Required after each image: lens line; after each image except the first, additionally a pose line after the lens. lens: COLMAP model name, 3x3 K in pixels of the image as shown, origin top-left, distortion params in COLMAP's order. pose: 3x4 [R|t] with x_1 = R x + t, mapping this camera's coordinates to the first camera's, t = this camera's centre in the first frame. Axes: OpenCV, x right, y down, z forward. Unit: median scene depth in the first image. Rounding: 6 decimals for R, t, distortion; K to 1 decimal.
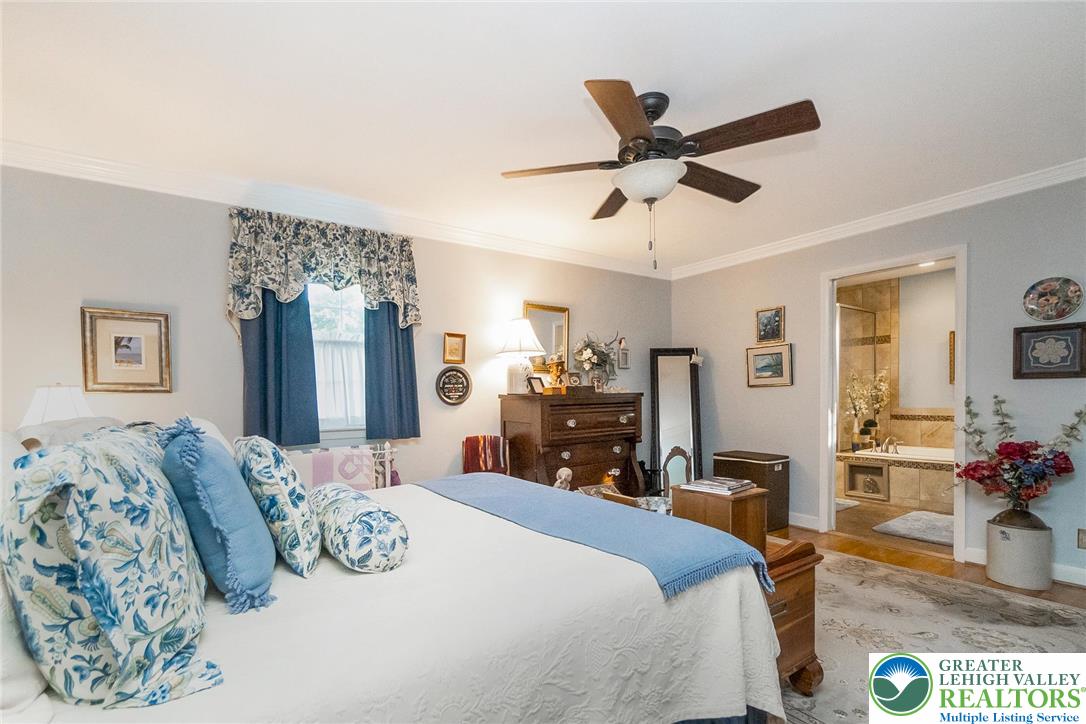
lens RADIAL K [[480.7, 0, 546.8], [0, 480.7, 407.1], [0, 0, 1]] dist [-0.004755, 0.000396]
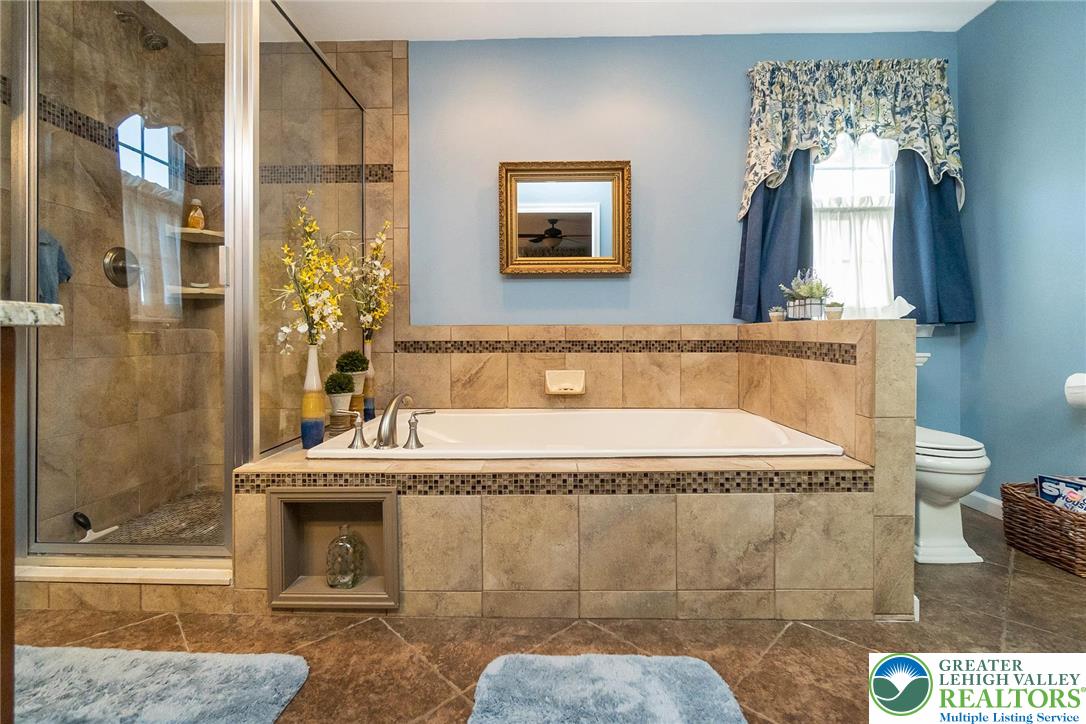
lens RADIAL K [[480.7, 0, 527.9], [0, 480.7, 338.5], [0, 0, 1]] dist [-0.004755, 0.000396]
pose [[0.608329, 0.011853, 0.793597, 0.460185], [0.015728, 0.999512, -0.026984, 0.028486], [-0.793529, 0.028897, 0.607846, 0.661935]]
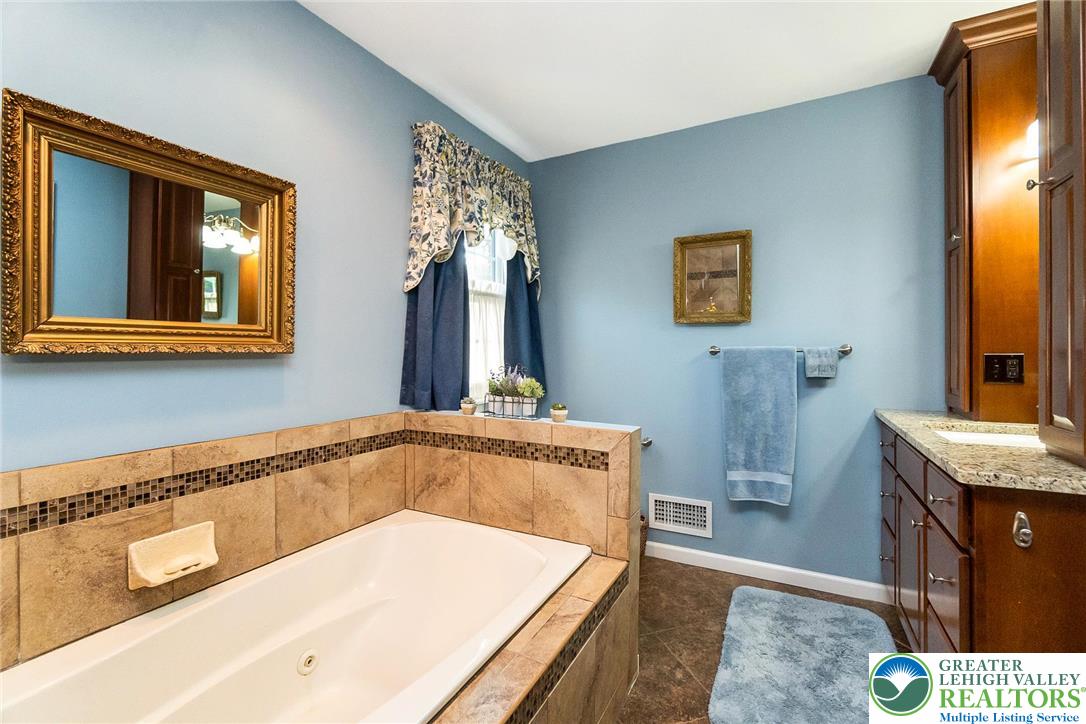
lens RADIAL K [[480.7, 0, 535.3], [0, 480.7, 346.1], [0, 0, 1]] dist [-0.004755, 0.000396]
pose [[-0.455188, 0.017642, 0.890221, 0.540543], [0.035310, 0.999375, -0.001750, -0.040367], [-0.889695, 0.030637, -0.455526, 0.855453]]
